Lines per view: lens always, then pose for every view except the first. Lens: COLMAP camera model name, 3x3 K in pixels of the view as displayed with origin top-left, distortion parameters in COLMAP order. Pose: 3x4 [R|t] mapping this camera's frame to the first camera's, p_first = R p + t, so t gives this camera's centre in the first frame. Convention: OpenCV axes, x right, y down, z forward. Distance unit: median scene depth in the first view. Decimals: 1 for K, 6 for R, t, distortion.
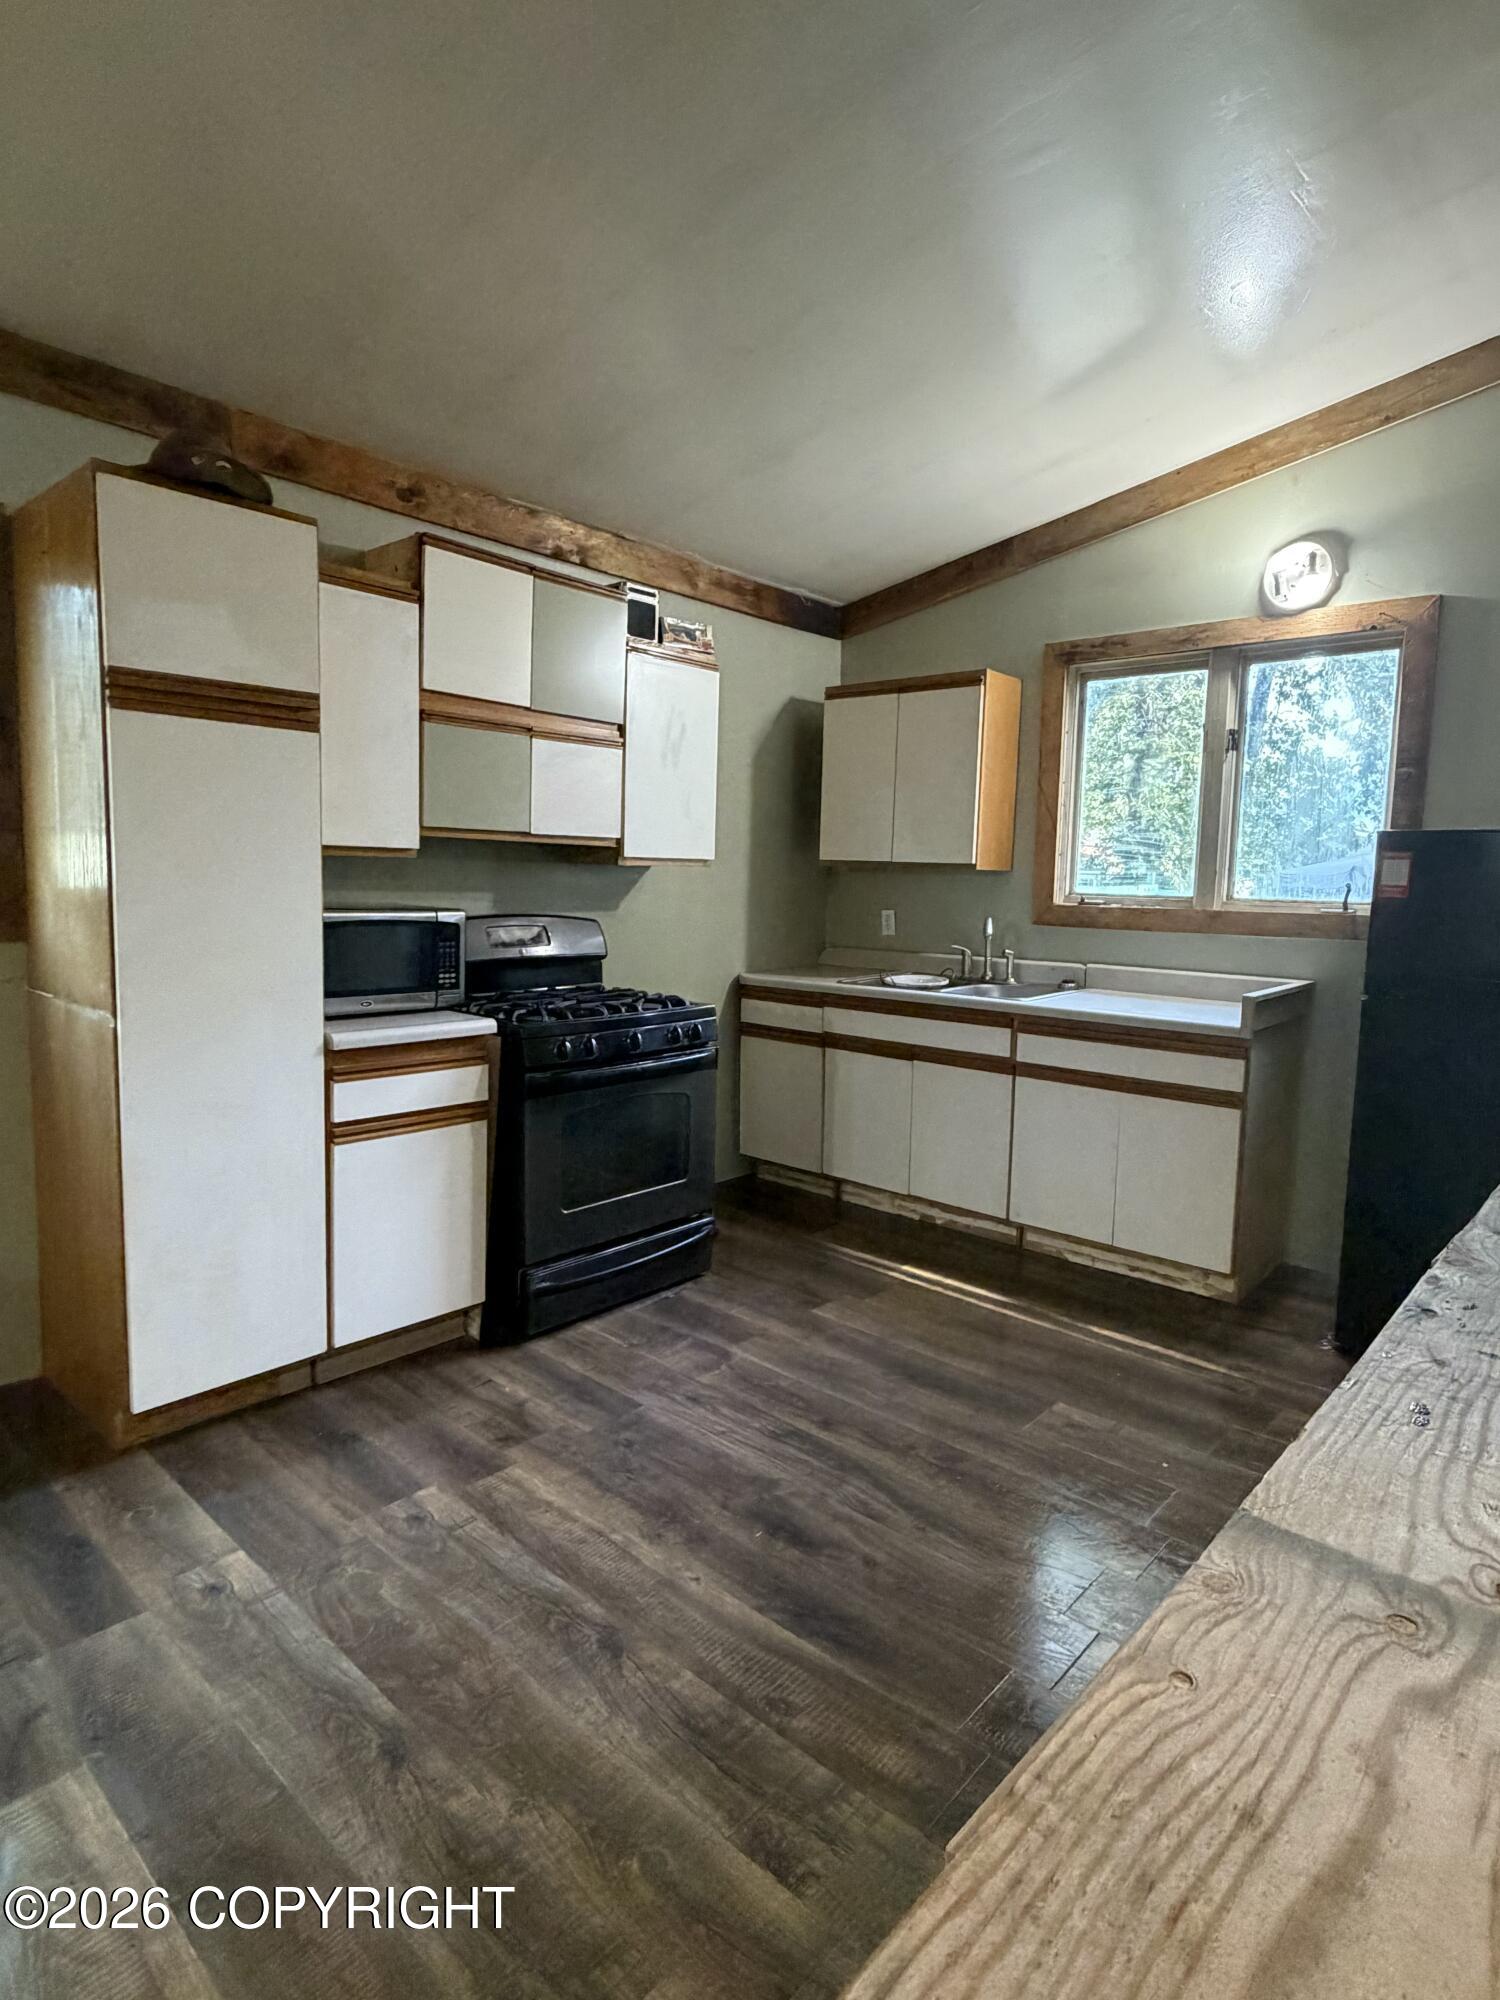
lens RADIAL K [[1077.3, 0, 744.4], [0, 1077.3, 994.2], [0, 0, 1]] dist [-0.001081, 0.000408]
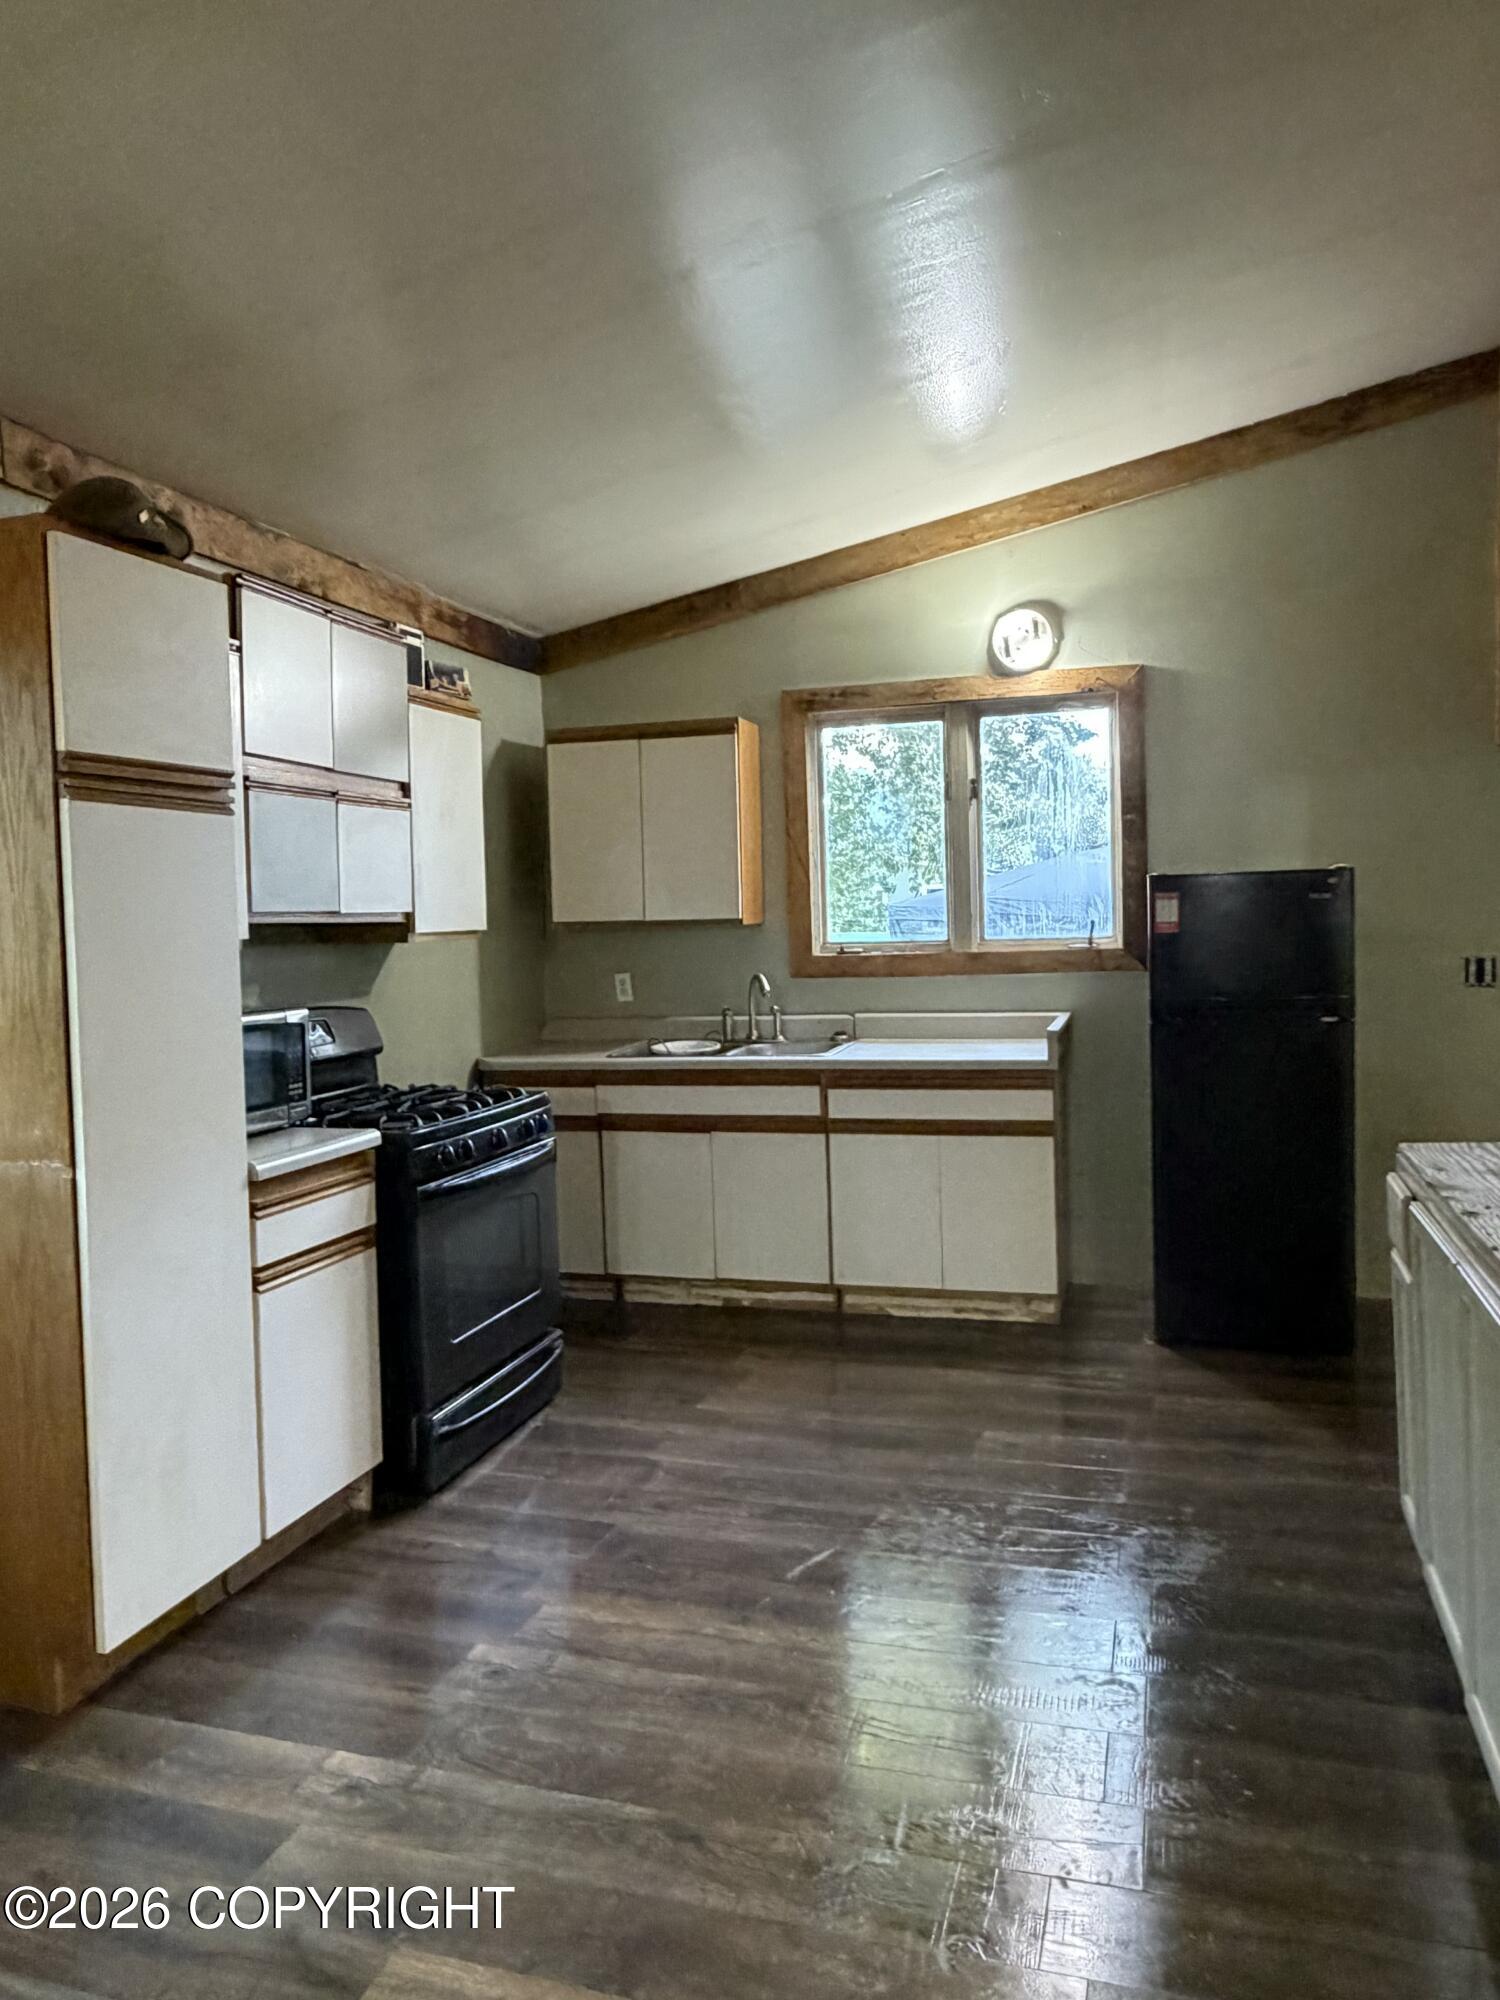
lens RADIAL K [[1383.1, 0, 739.1], [0, 1383.1, 991.2], [0, 0, 1]] dist [0.000984, 0.000844]
pose [[0.906863, -0.073276, 0.415006, -0.382549], [0.097556, 0.994520, -0.037579, -0.015435], [-0.409978, 0.074565, 0.909042, -0.130873]]
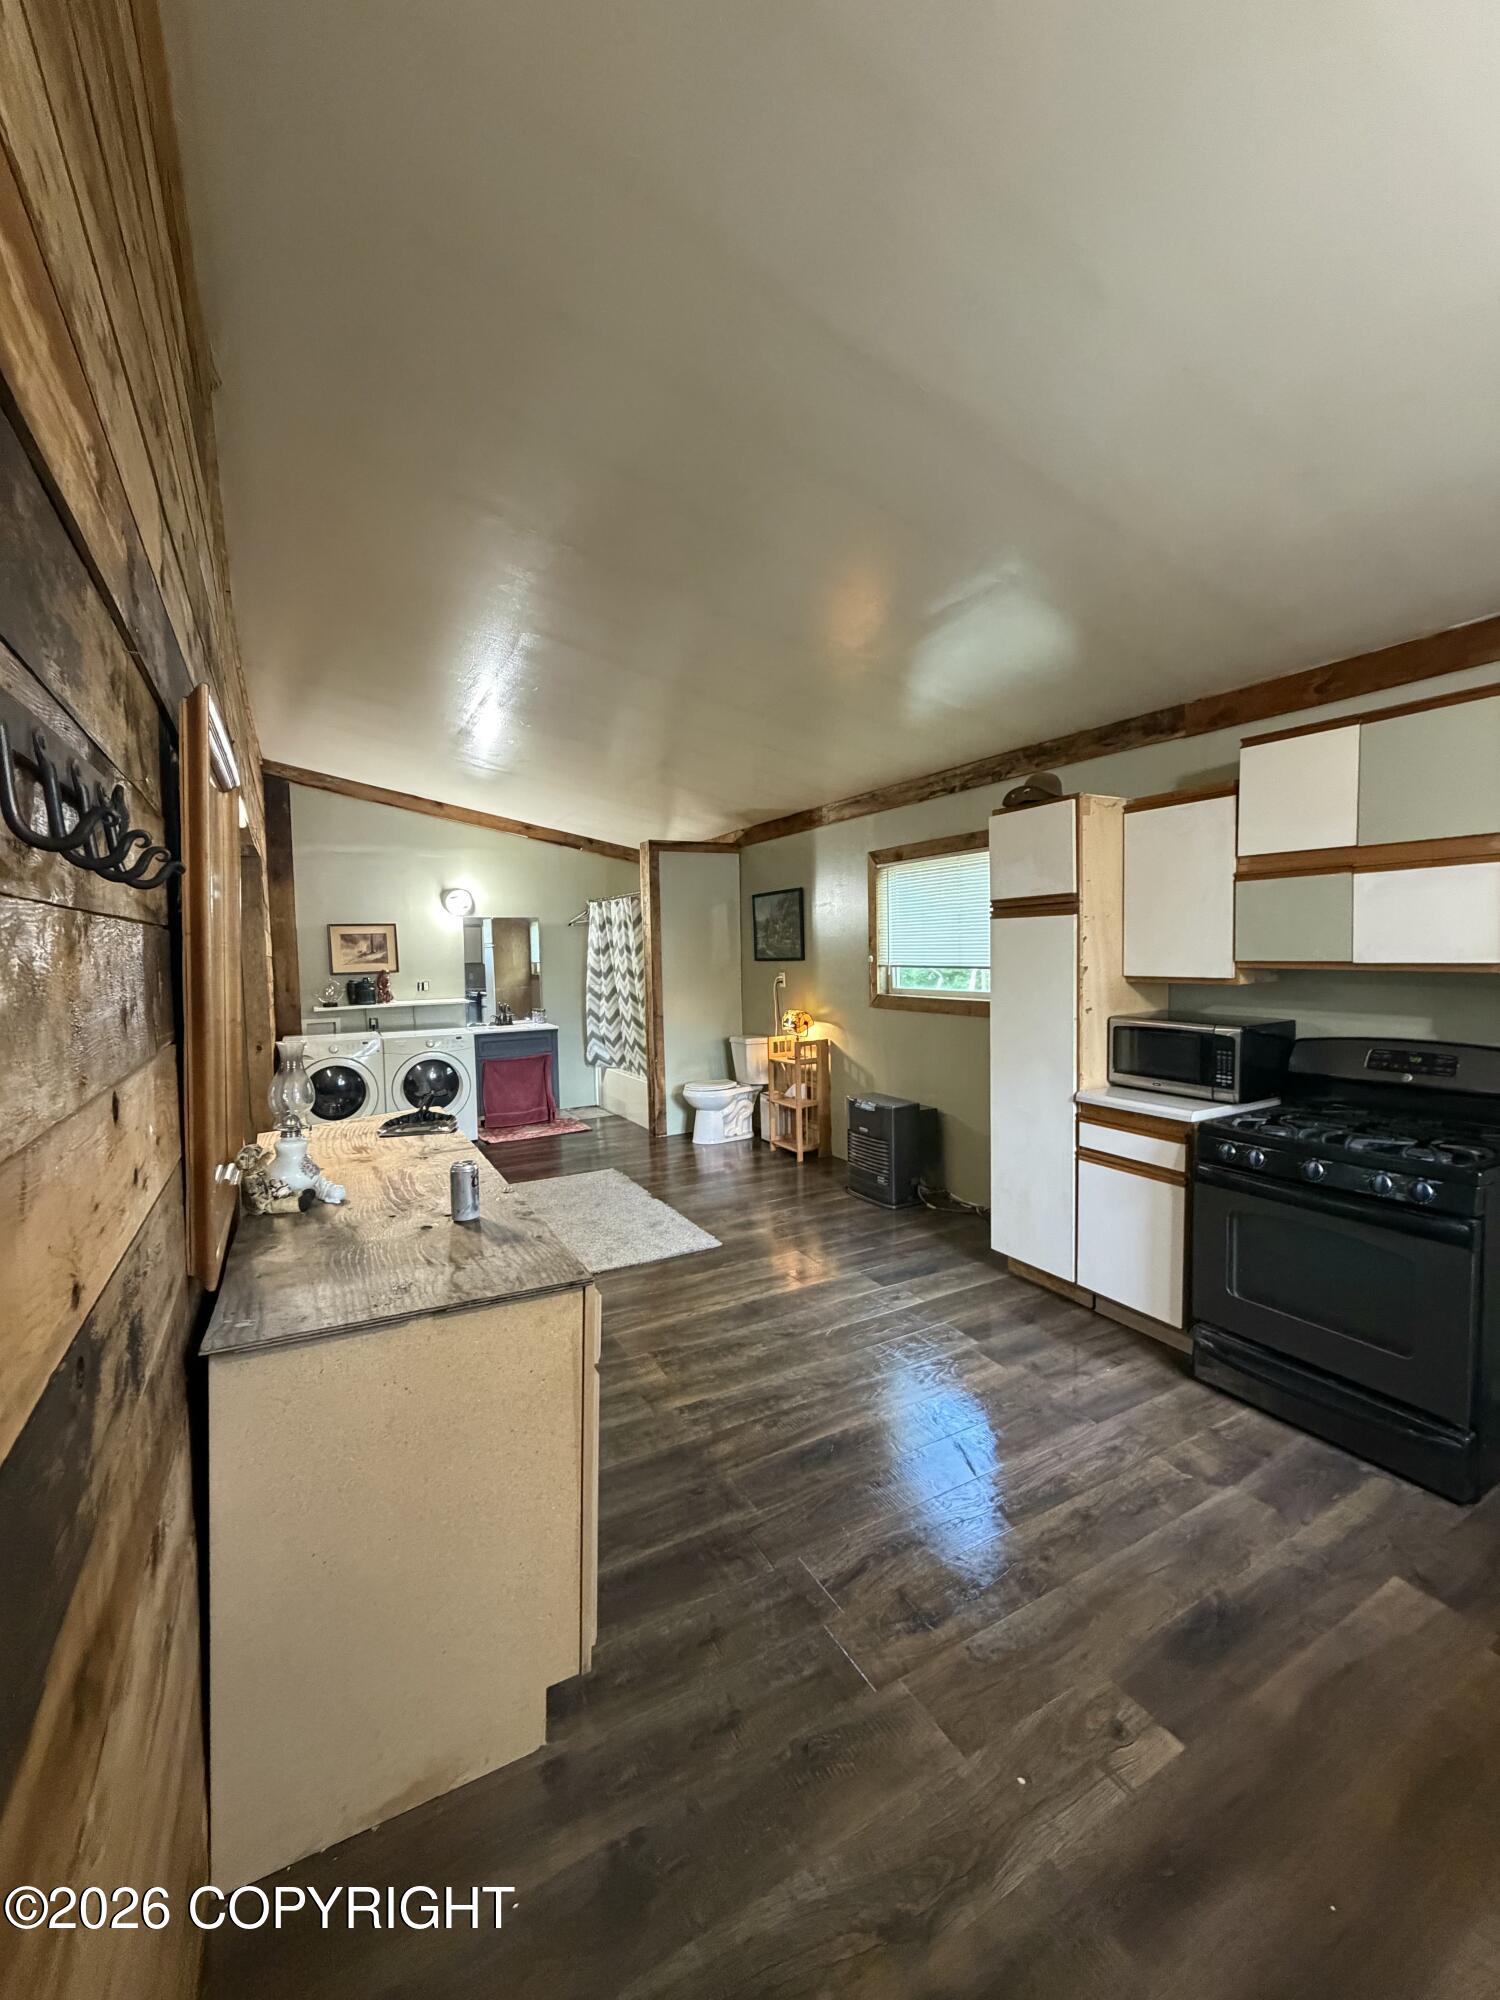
lens RADIAL K [[796.5, 0, 750.5], [0, 796.5, 991.8], [0, 0, 1]] dist [0.000062, -0.000140]
pose [[-0.315928, 0.027611, -0.948381, 0.752784], [-0.102080, 0.992785, 0.062909, -0.113167], [0.943276, 0.116685, -0.310830, 0.708058]]
